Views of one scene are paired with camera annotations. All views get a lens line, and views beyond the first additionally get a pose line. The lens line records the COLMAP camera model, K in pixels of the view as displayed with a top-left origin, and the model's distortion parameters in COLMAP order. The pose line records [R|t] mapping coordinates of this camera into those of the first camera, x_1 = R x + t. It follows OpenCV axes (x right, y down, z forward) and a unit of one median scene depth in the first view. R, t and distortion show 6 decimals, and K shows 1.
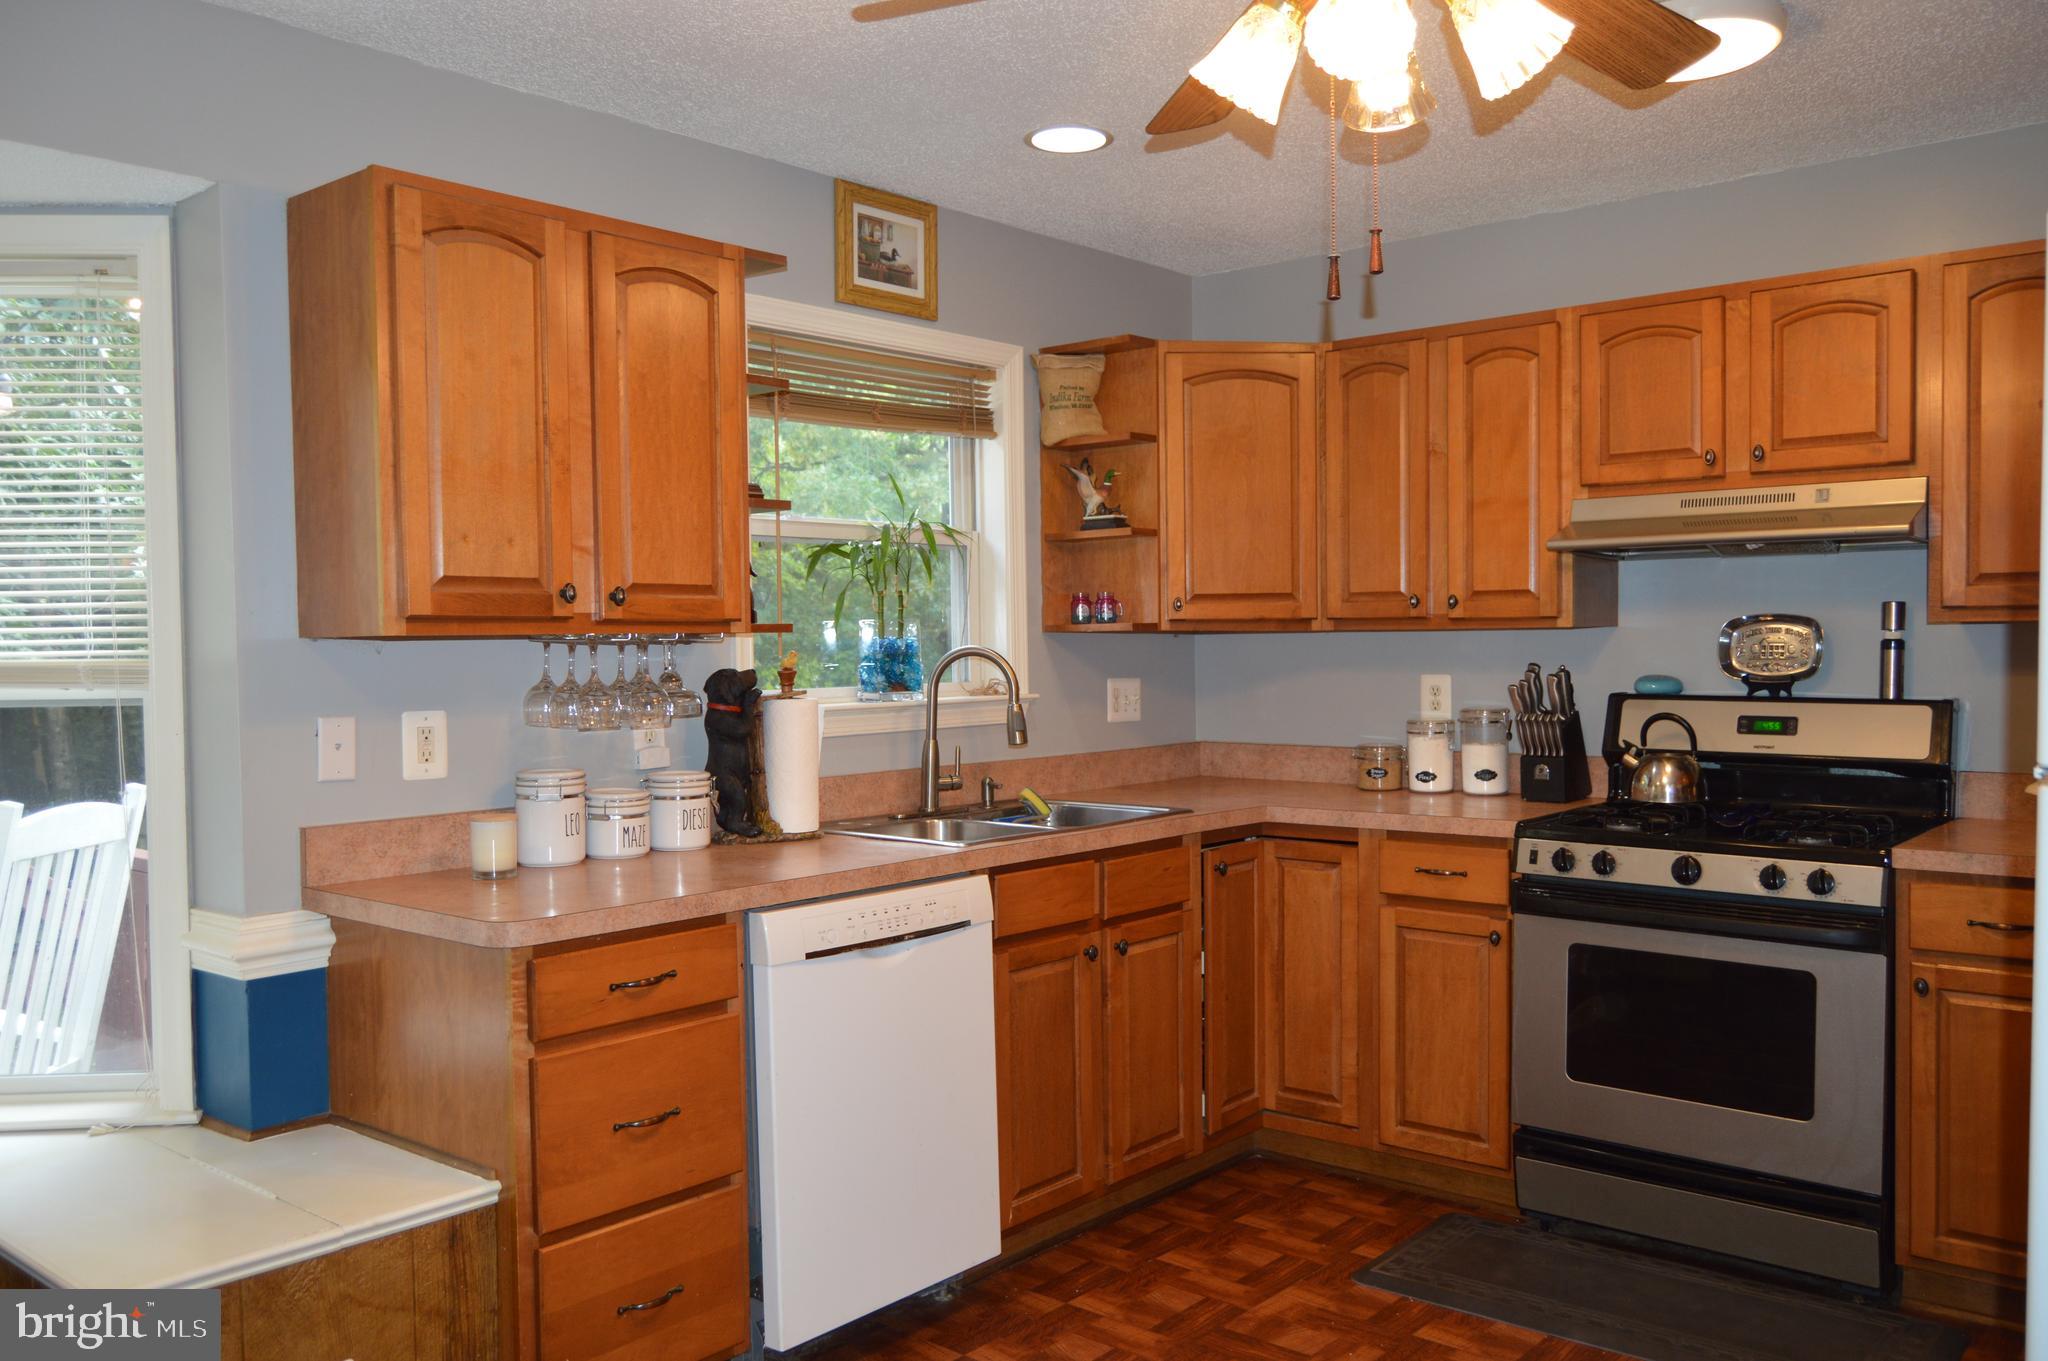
lens RADIAL K [[1632.0, 0, 1022.9], [0, 1632.0, 687.2], [0, 0, 1]] dist [-0.003754, 0.000558]
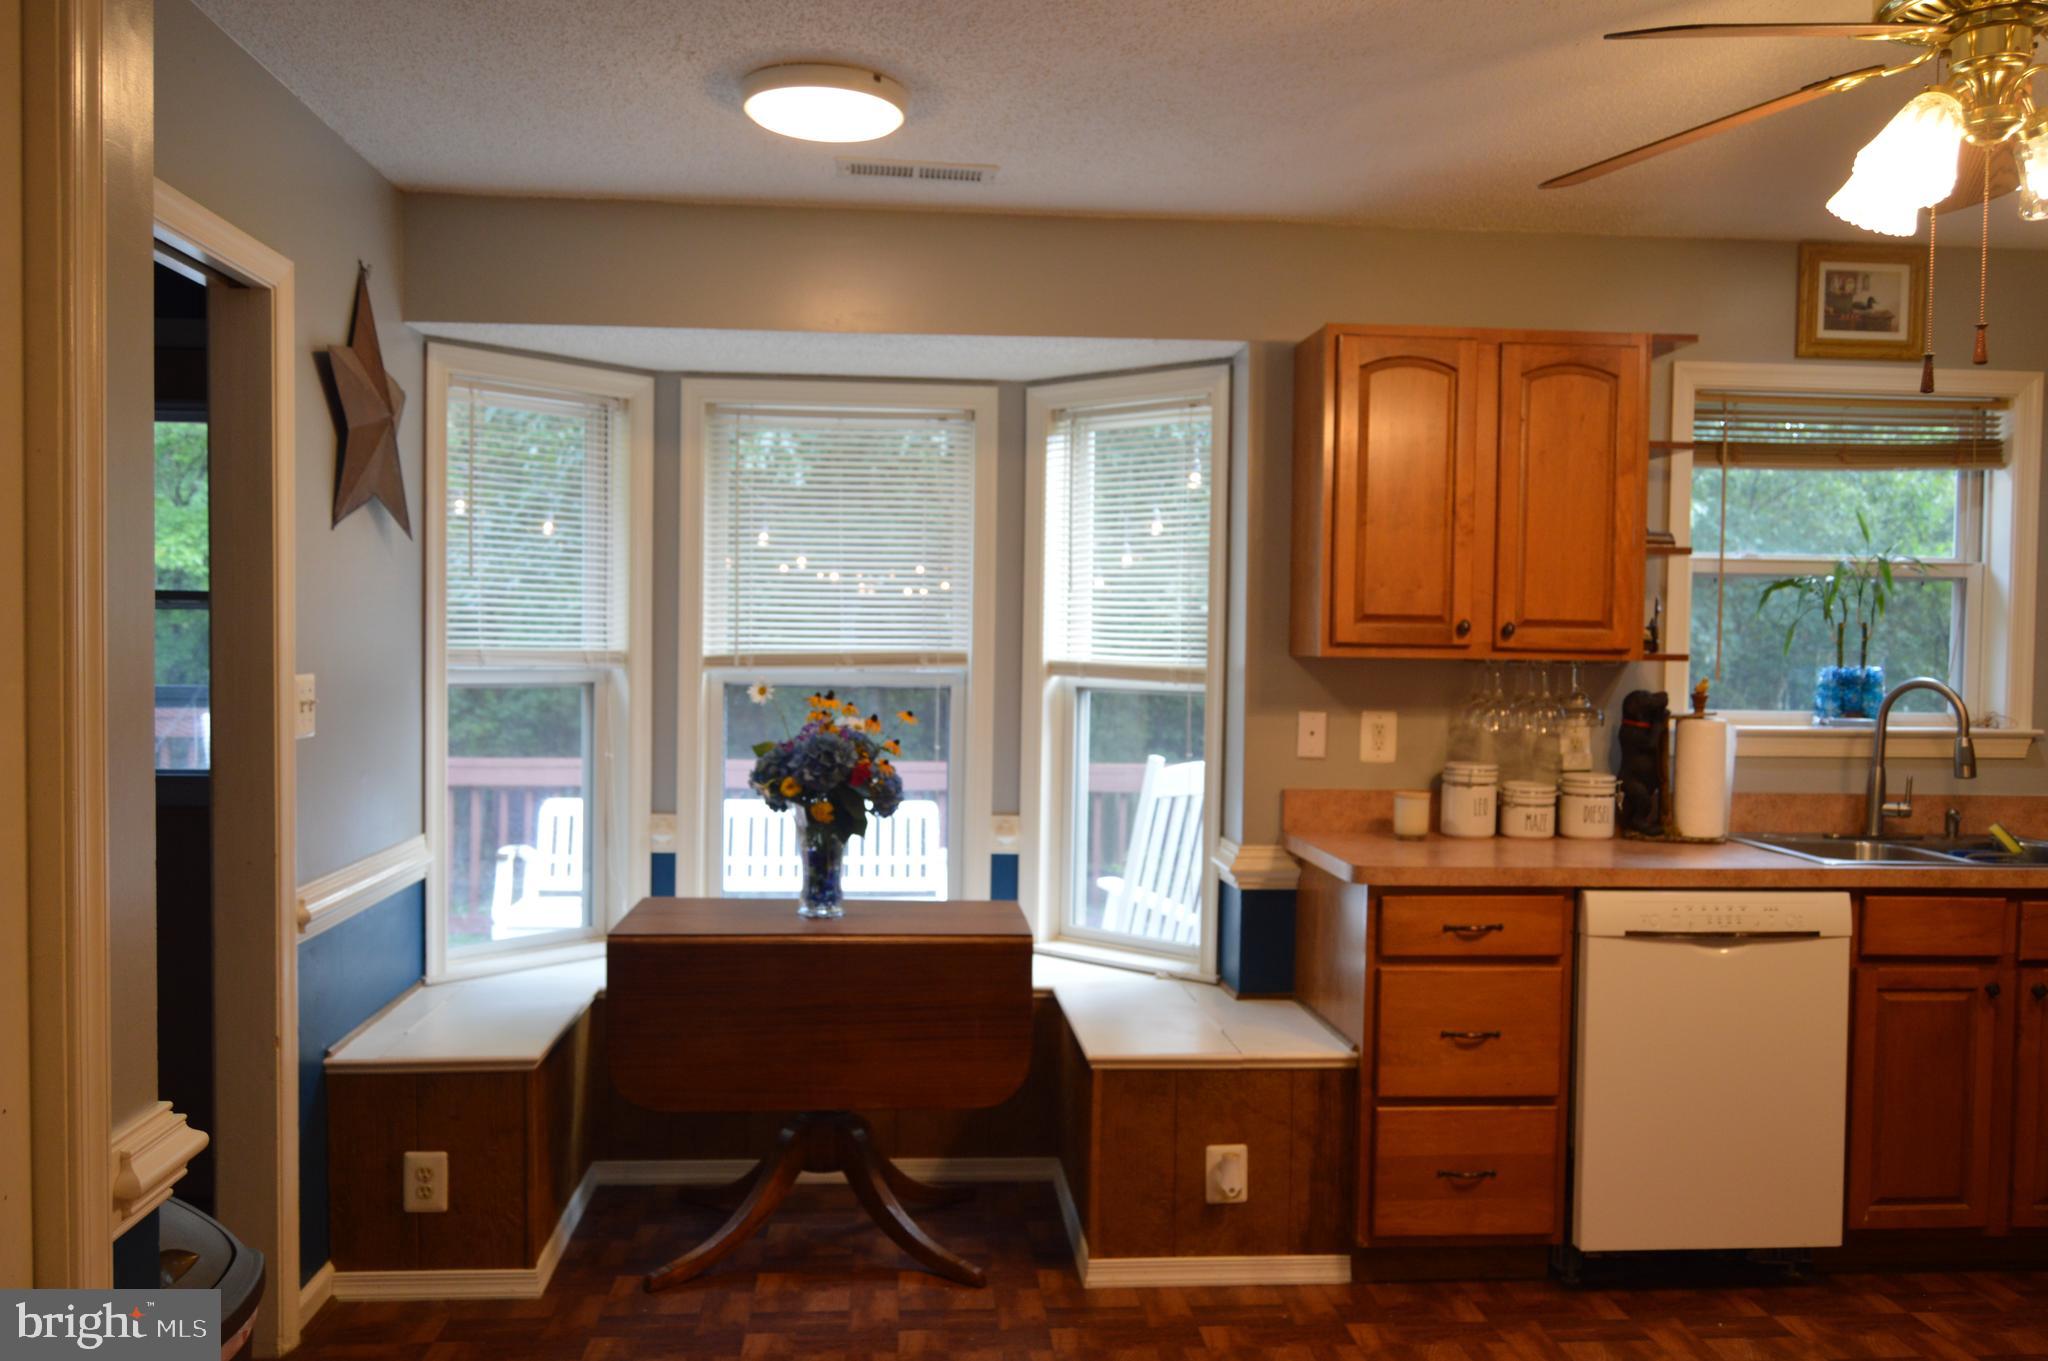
lens RADIAL K [[1632.0, 0, 1022.9], [0, 1632.0, 687.2], [0, 0, 1]] dist [-0.003754, 0.000558]
pose [[0.709710, 0.046086, -0.702984, 0.318058], [-0.045413, 0.998775, 0.019630, -0.015999], [0.703028, 0.017993, 0.710934, -0.138542]]
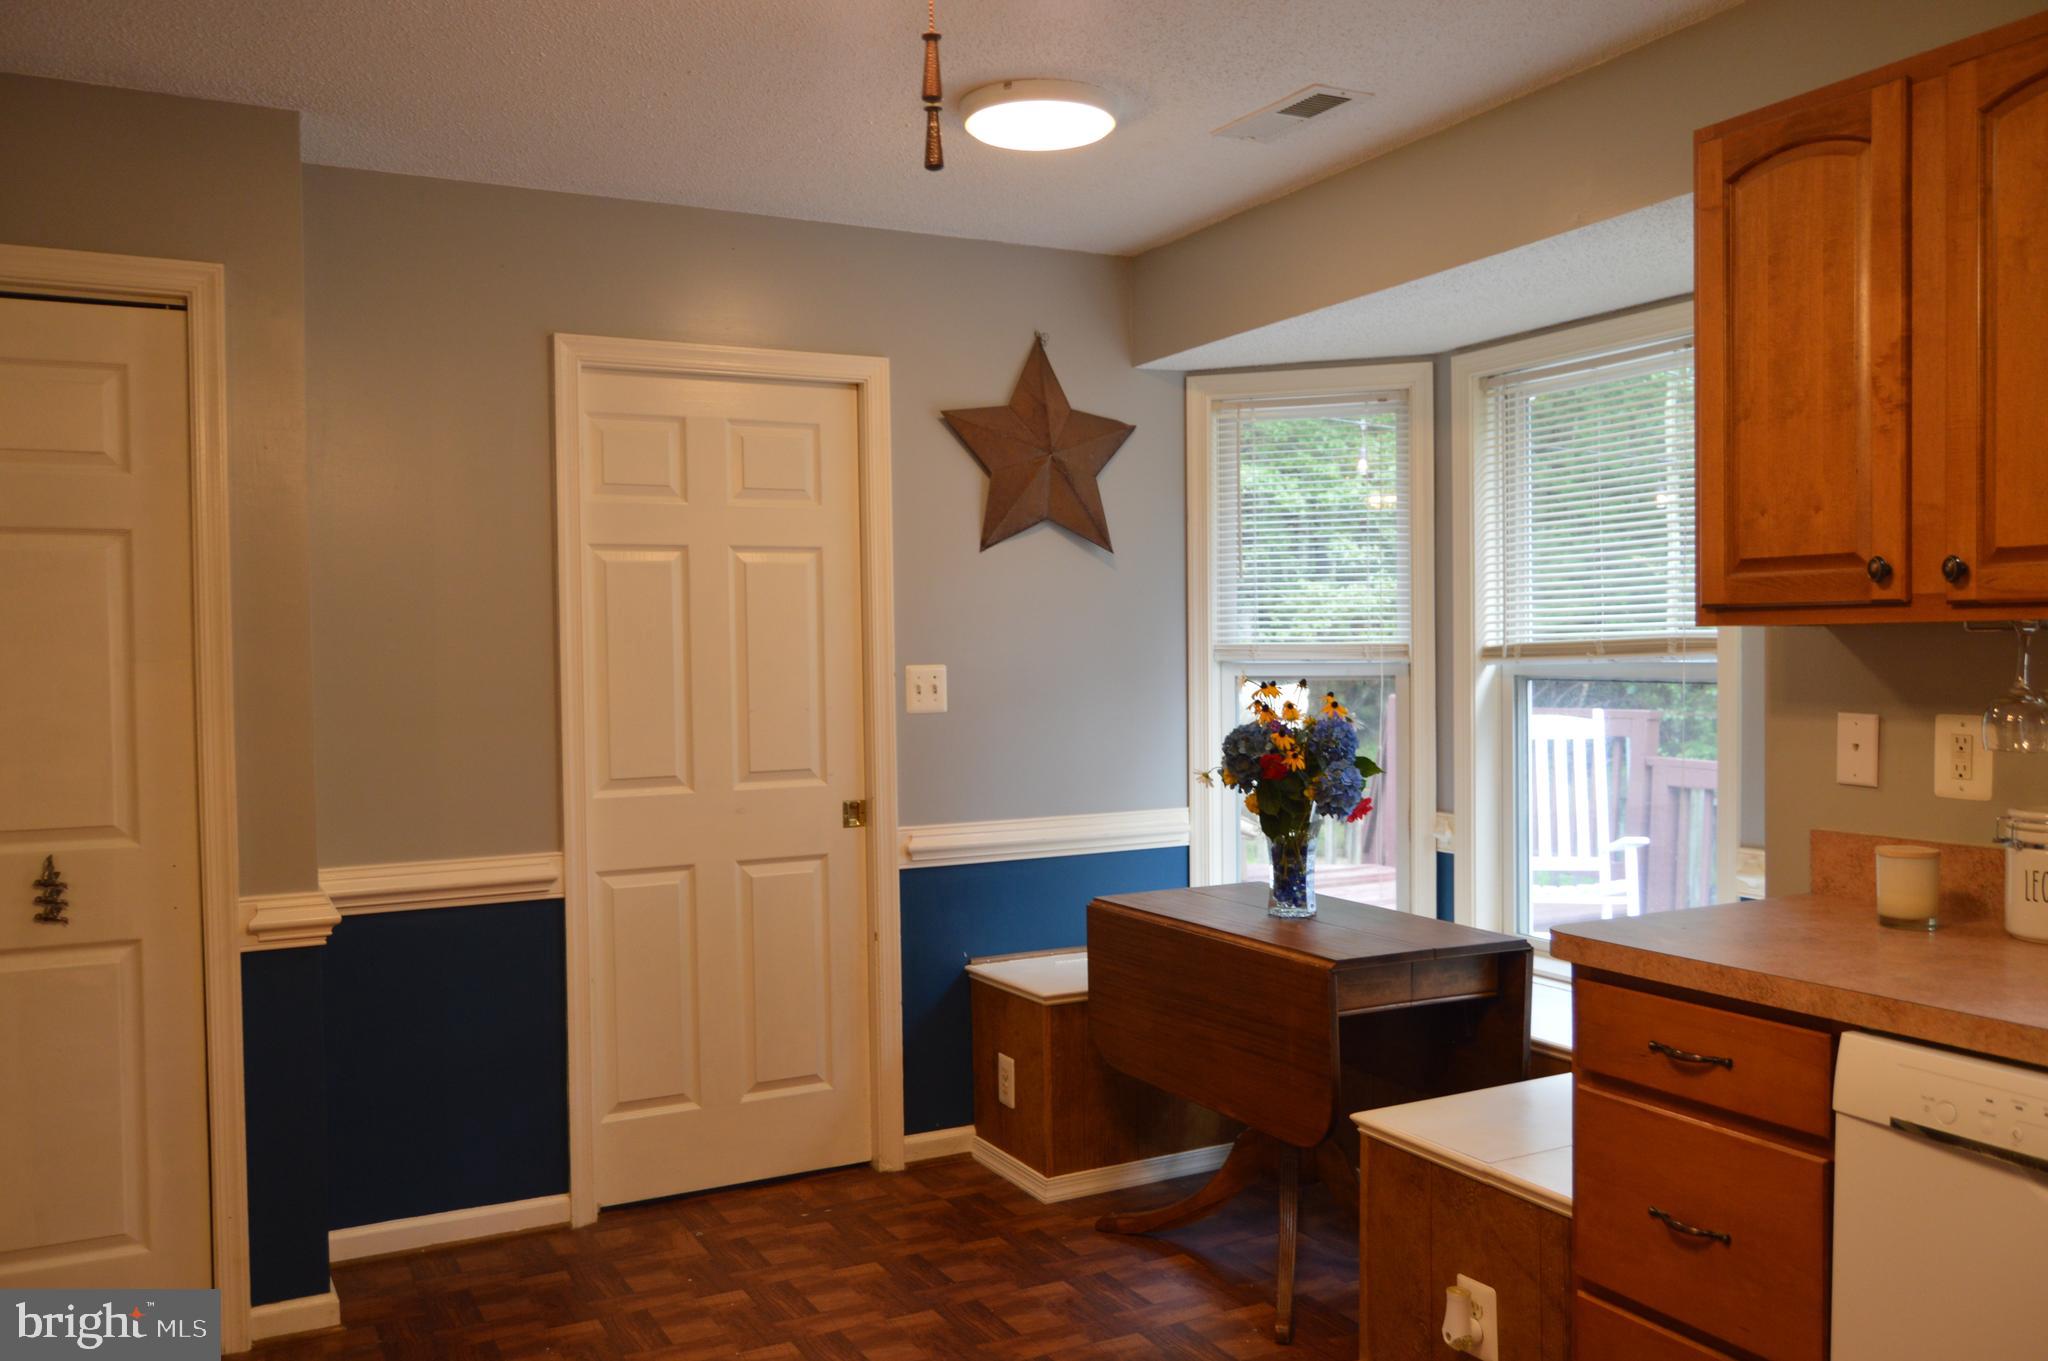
lens RADIAL K [[1632.0, 0, 1022.9], [0, 1632.0, 687.2], [0, 0, 1]] dist [-0.003754, 0.000558]
pose [[-0.371139, 0.040293, -0.927703, 0.481535], [-0.009122, 0.998852, 0.047032, -0.028561], [0.928533, 0.025918, -0.370345, 0.749036]]
